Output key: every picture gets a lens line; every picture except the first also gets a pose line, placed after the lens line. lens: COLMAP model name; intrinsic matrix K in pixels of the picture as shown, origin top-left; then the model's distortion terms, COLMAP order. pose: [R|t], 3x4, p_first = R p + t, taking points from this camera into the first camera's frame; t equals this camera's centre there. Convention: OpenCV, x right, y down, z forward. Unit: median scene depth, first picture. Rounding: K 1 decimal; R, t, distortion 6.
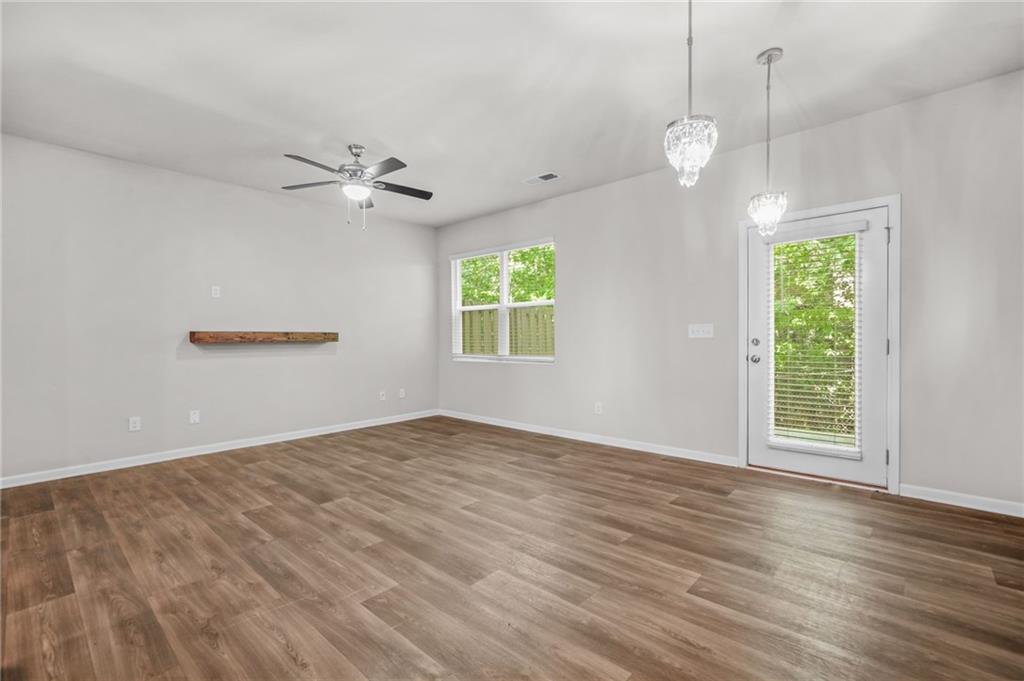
lens RADIAL K [[448.4, 0, 511.5], [0, 448.4, 346.3], [0, 0, 1]] dist [0.004953, 0.000251]
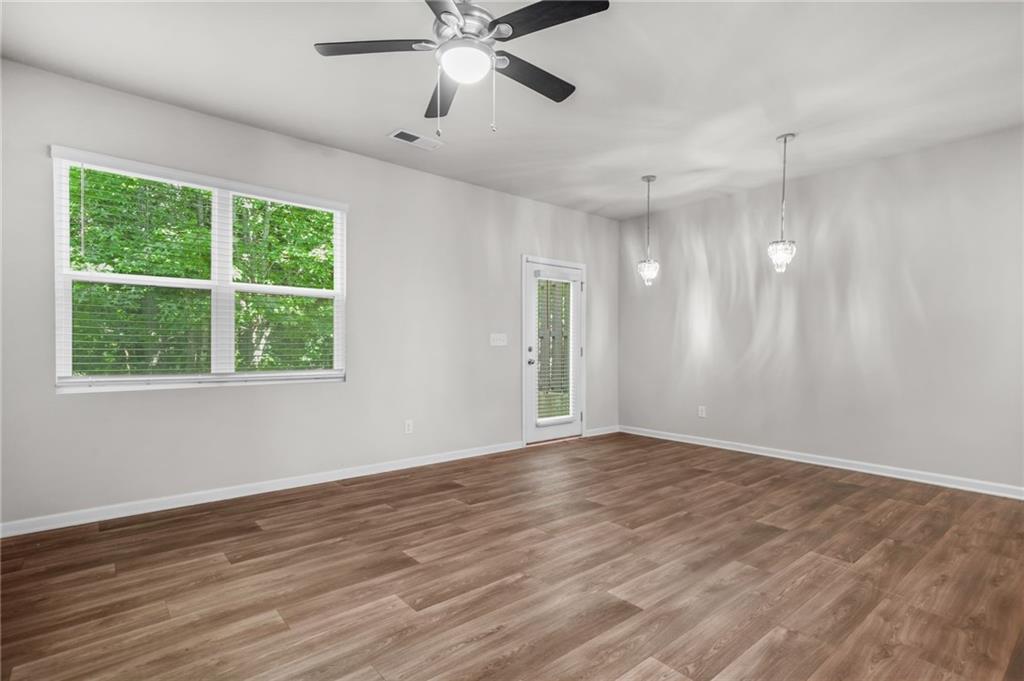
lens RADIAL K [[501.8, 0, 502.4], [0, 501.8, 342.2], [0, 0, 1]] dist [0.023731, 0.000467]
pose [[0.142023, 0.013633, 0.989769, -0.844949], [0.012625, 0.999799, -0.015583, -0.007098], [-0.989783, 0.014709, 0.141822, 0.796300]]
